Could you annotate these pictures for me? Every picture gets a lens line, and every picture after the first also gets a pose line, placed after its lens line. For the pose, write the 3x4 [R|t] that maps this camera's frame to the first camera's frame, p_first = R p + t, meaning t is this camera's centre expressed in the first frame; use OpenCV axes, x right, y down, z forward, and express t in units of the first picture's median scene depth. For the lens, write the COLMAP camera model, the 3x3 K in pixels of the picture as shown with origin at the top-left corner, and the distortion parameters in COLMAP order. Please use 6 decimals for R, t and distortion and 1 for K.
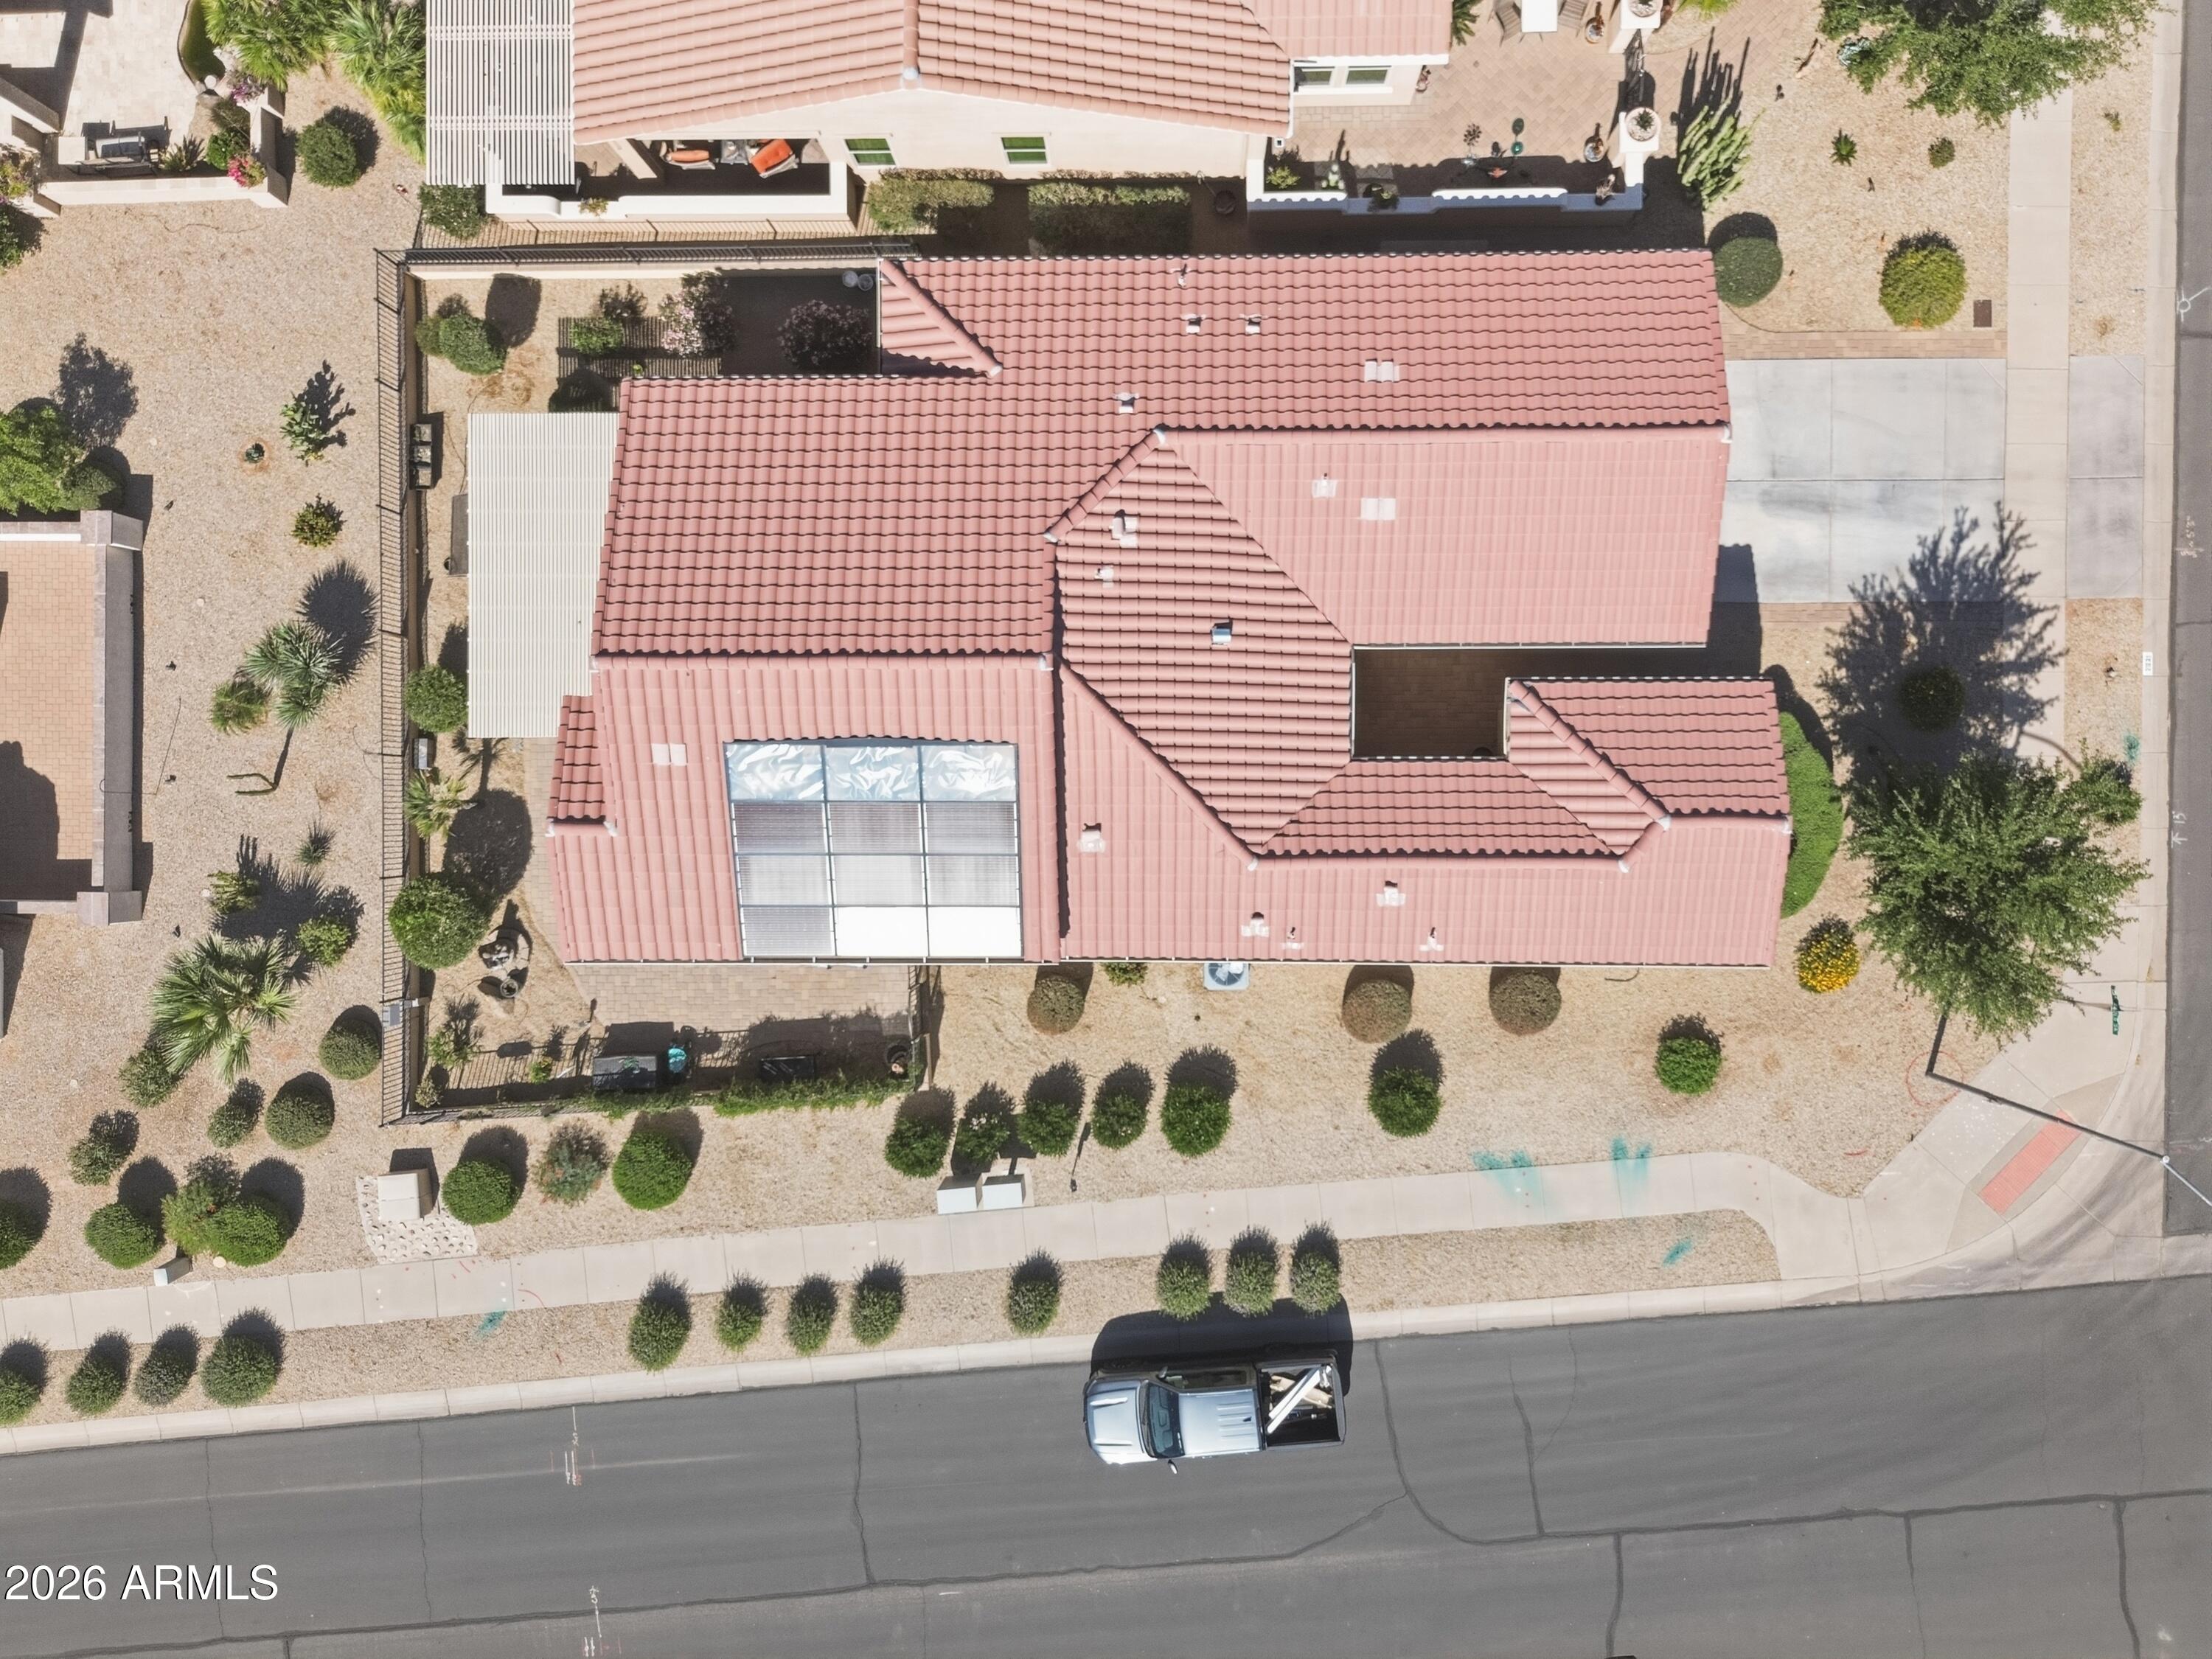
lens RADIAL K [[1563.0, 0, 1114.4], [0, 1563.0, 839.8], [0, 0, 1]] dist [0.067260, -0.062904]
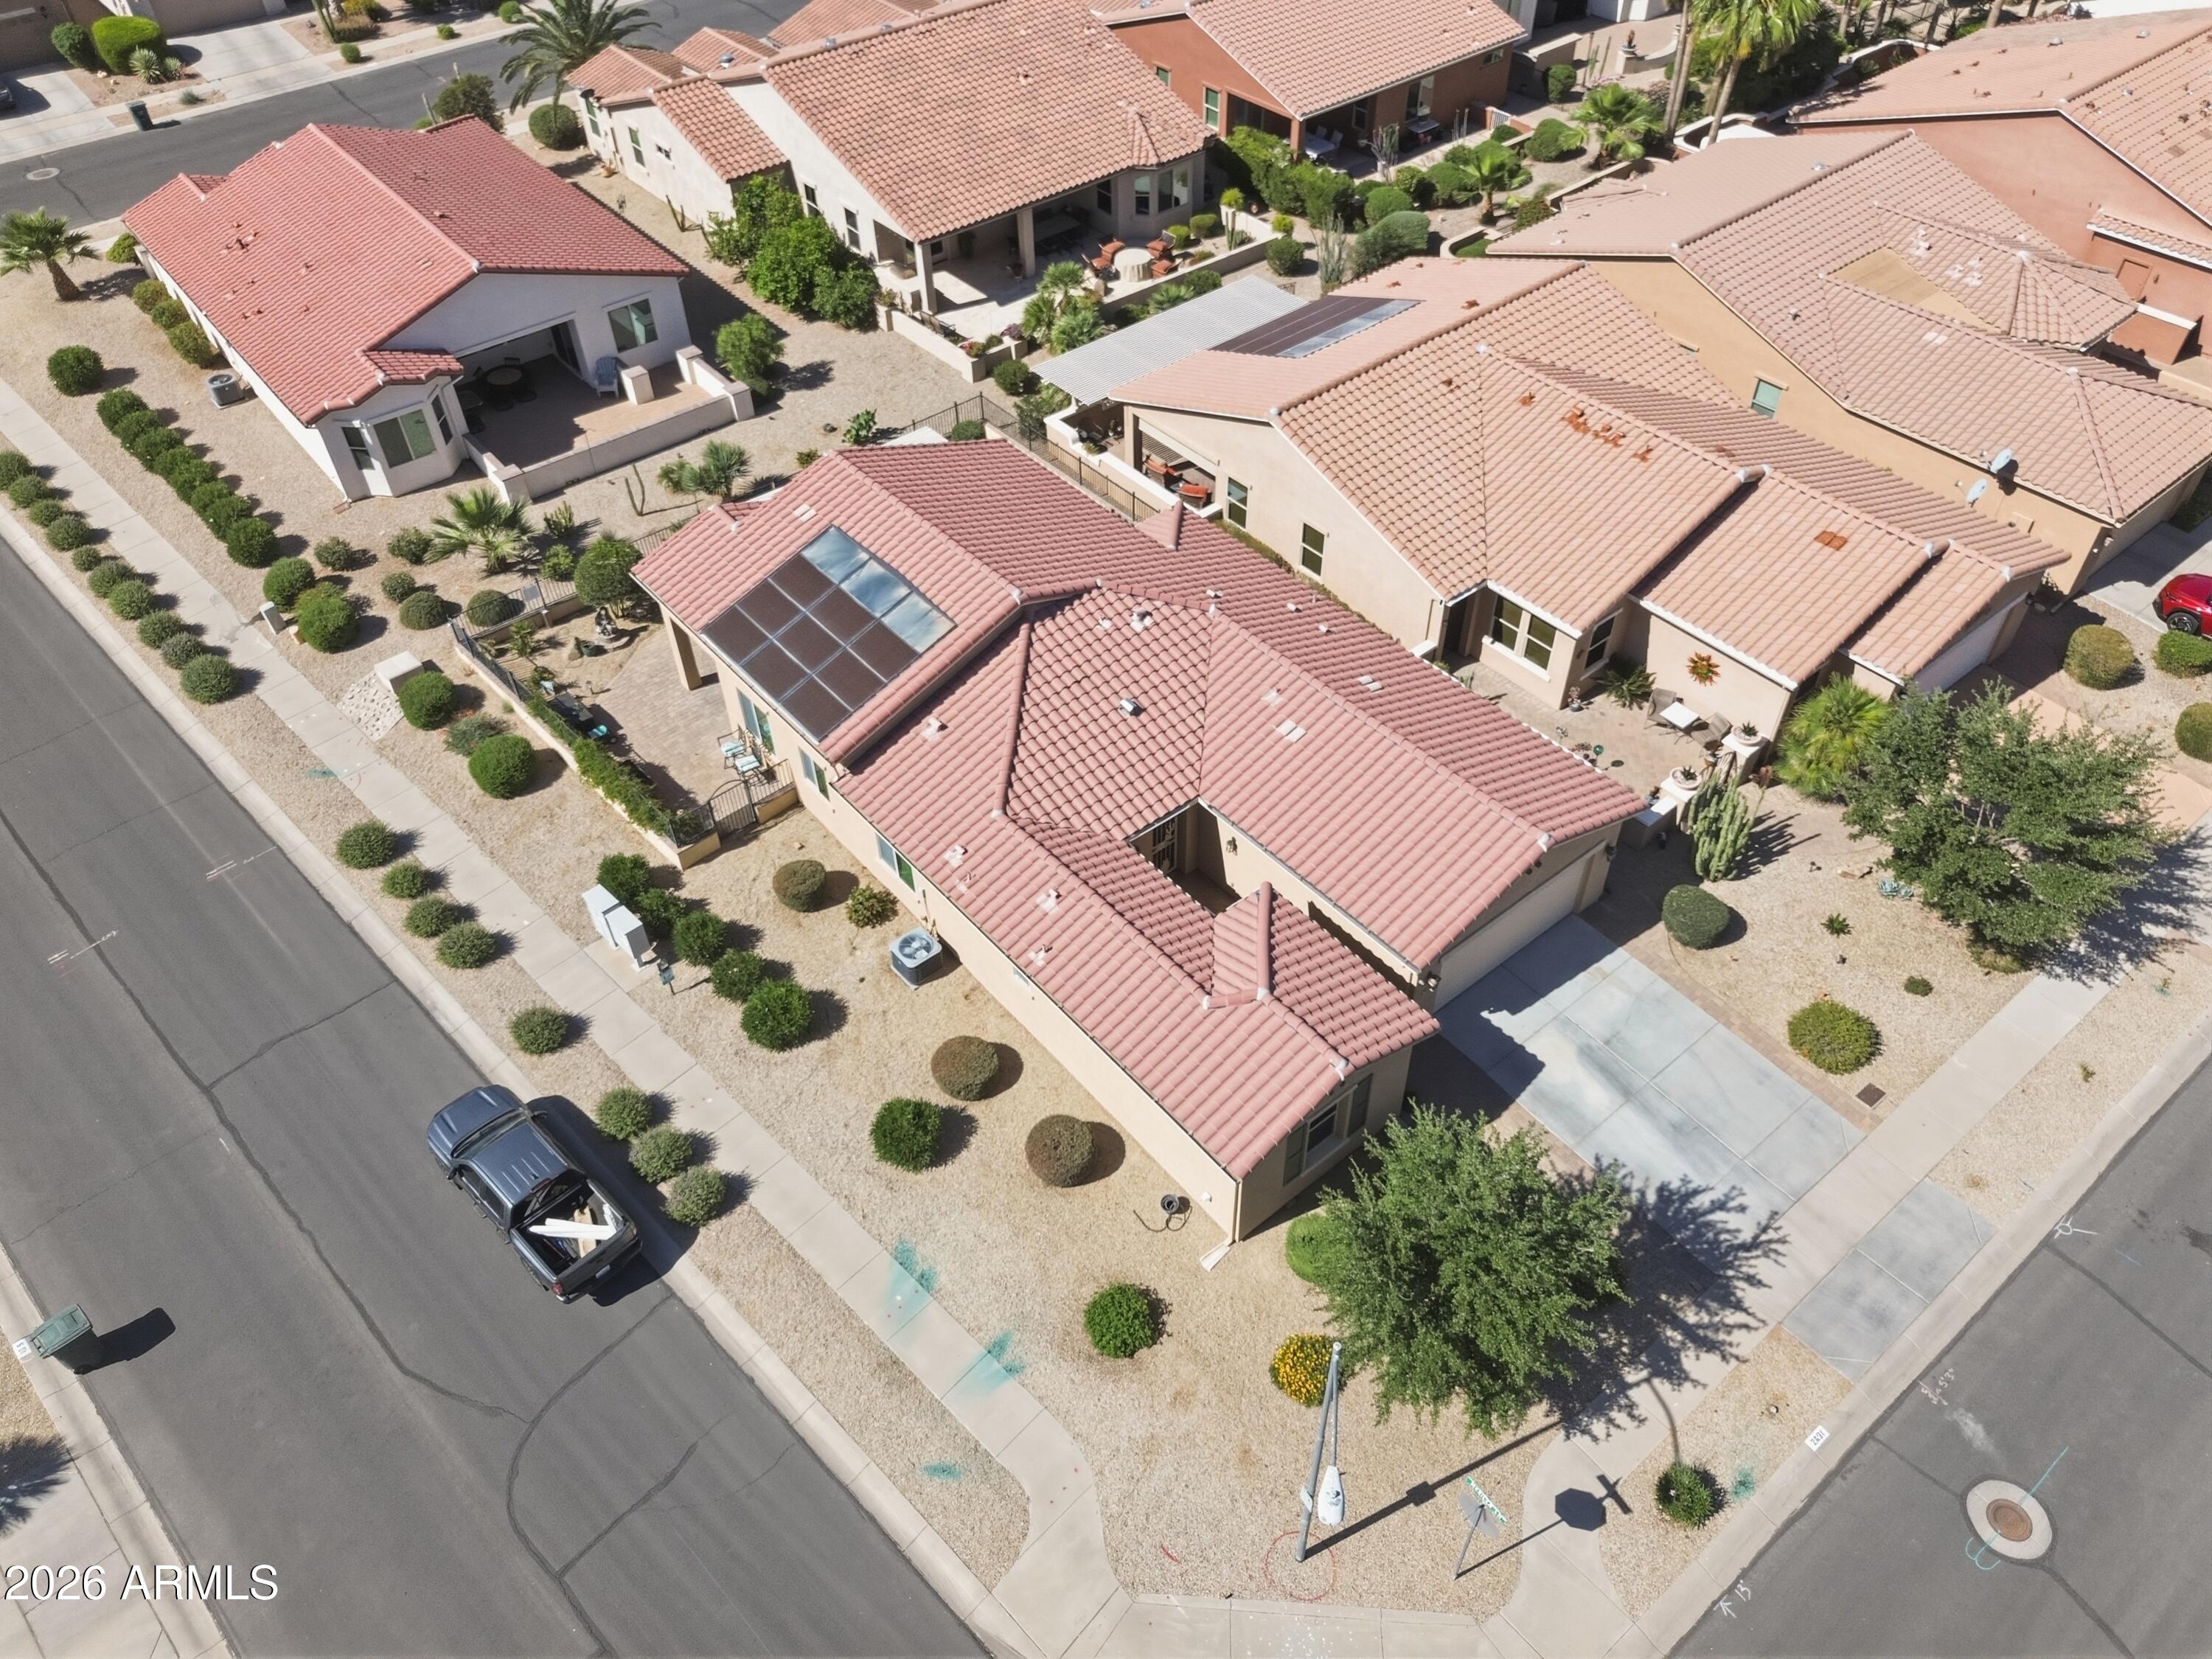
lens RADIAL K [[1563.0, 0, 1114.4], [0, 1563.0, 839.8], [0, 0, 1]] dist [0.067260, -0.062904]
pose [[0.638874, 0.568245, -0.518593, 0.659071], [-0.769188, 0.459744, -0.443830, 0.409386], [-0.013784, 0.682446, 0.730806, 0.151145]]
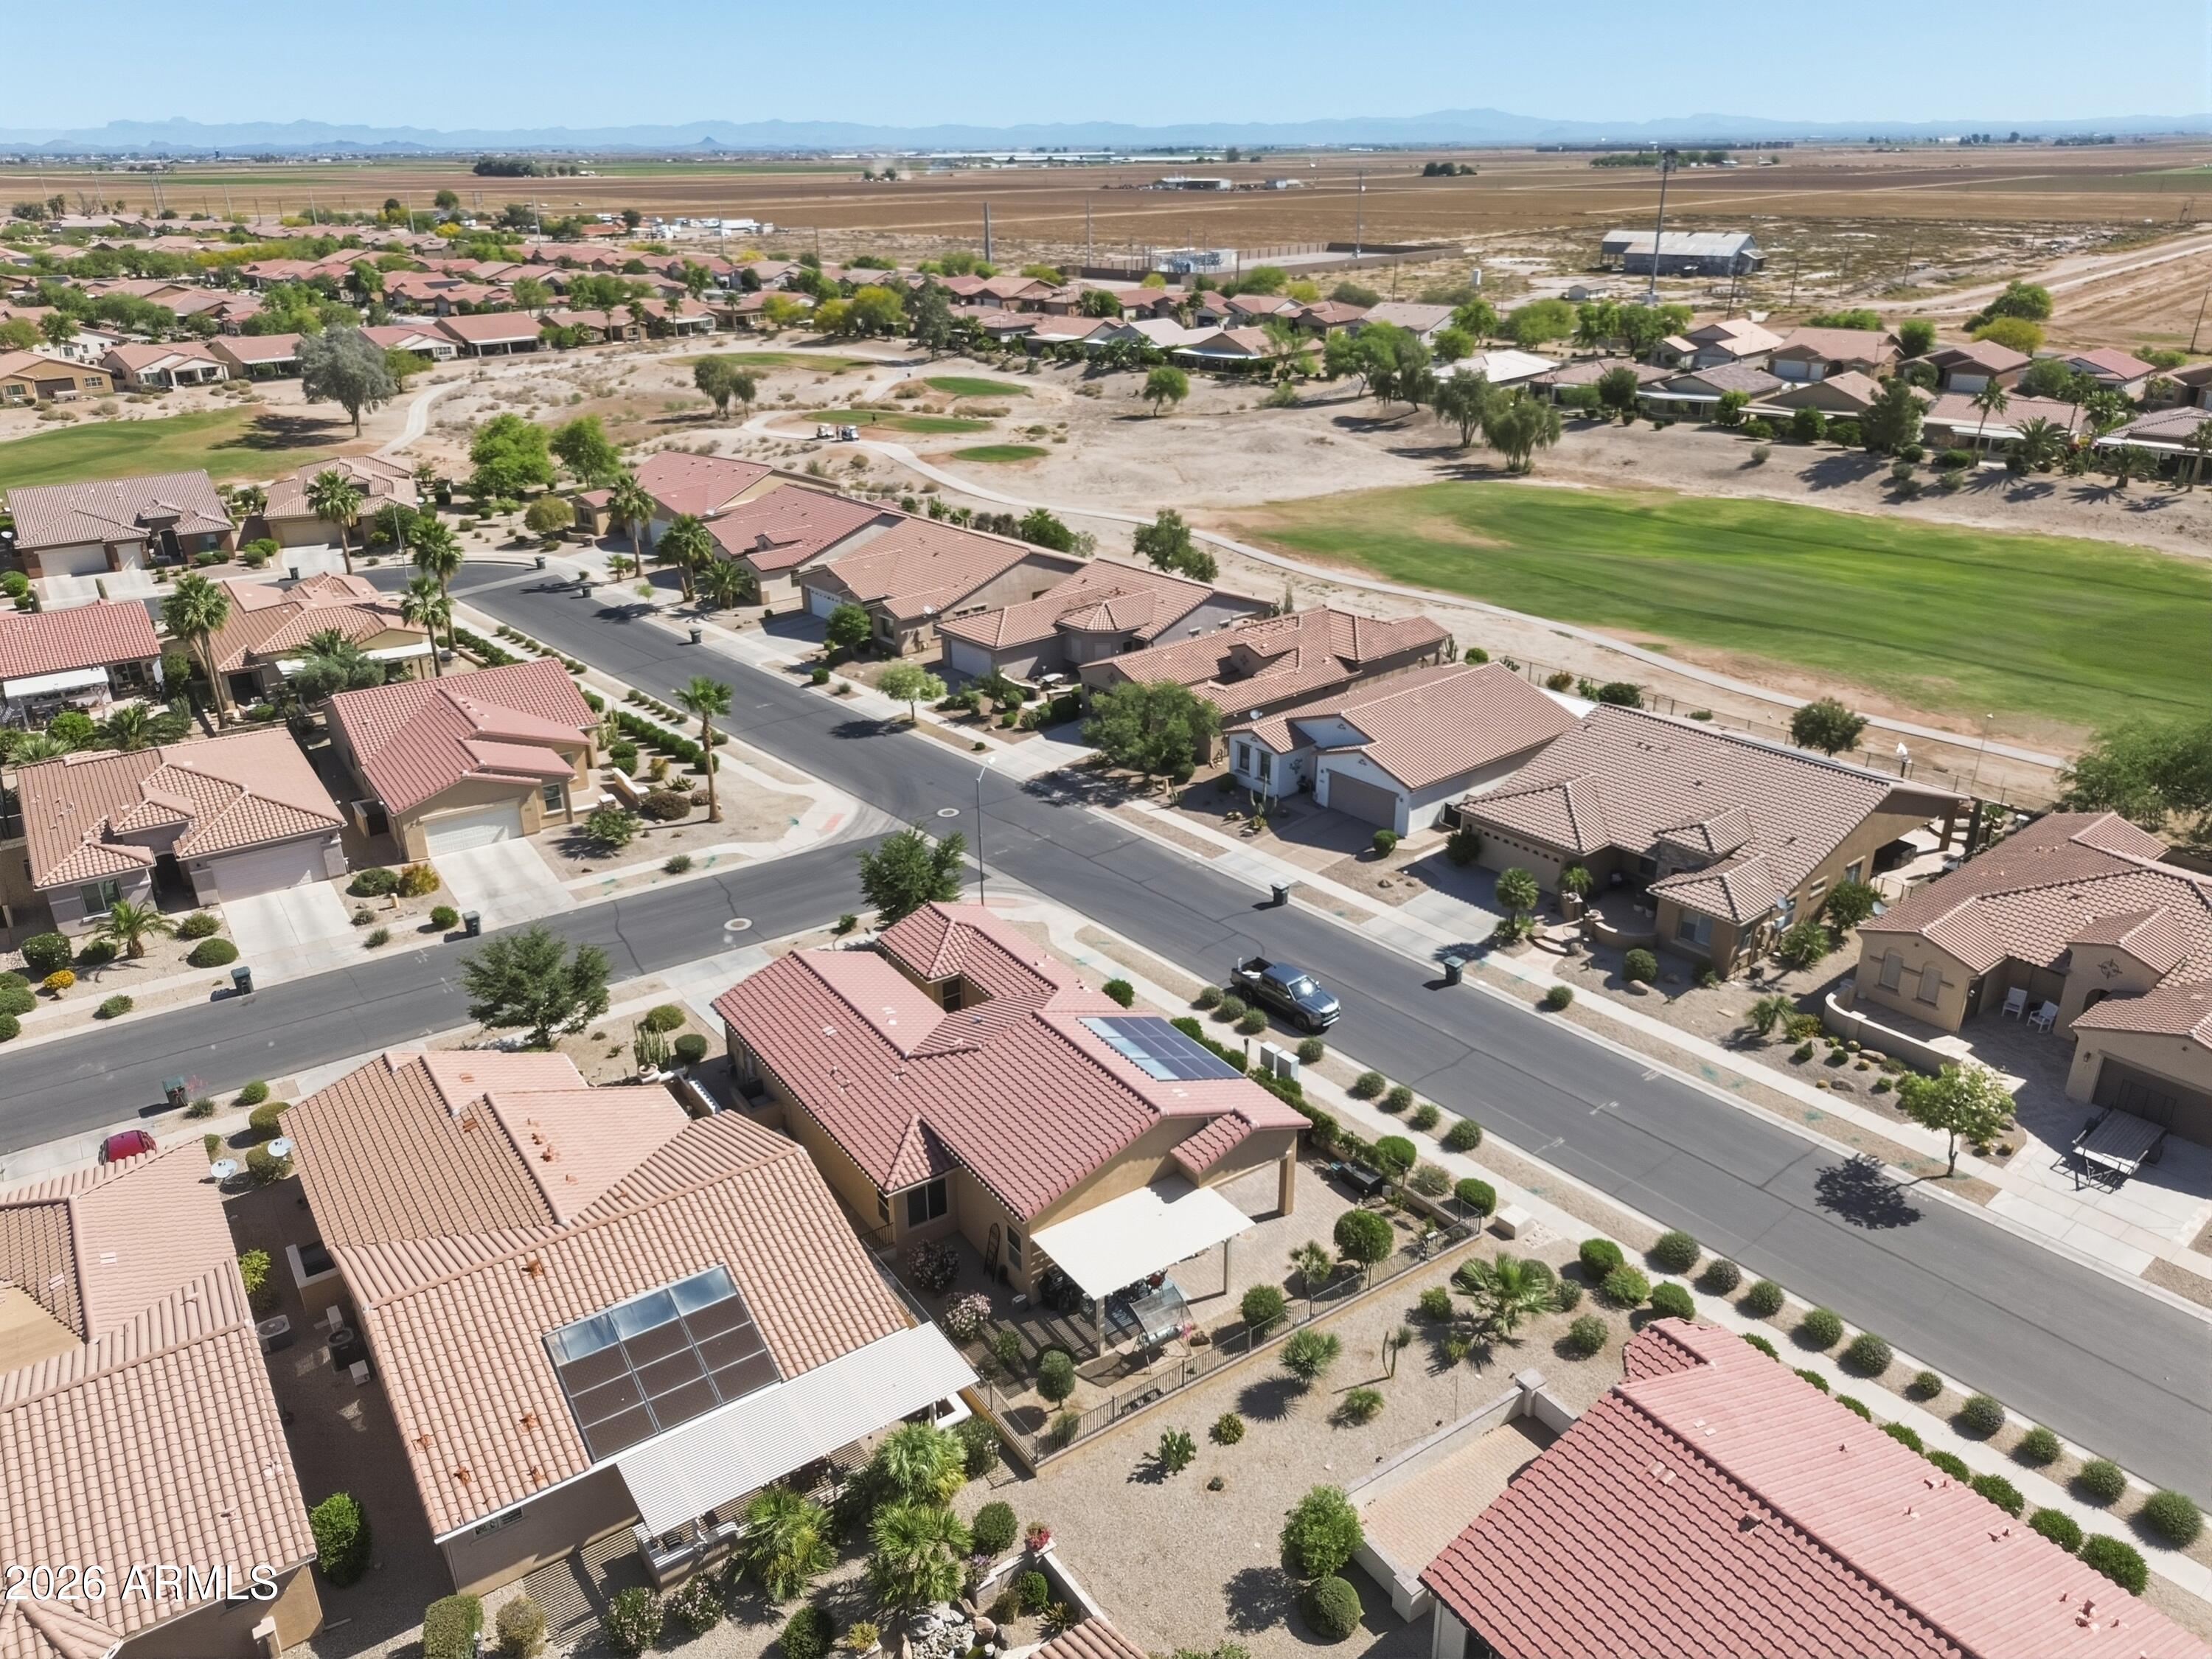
lens RADIAL K [[1590.1, 0, 1130.5], [0, 1590.1, 830.4], [0, 0, 1]] dist [0.069620, -0.066799]
pose [[-0.576432, -0.283621, 0.766346, -1.380157], [0.816233, -0.244157, 0.523595, -0.876247], [0.038607, 0.927333, 0.372241, -0.007420]]
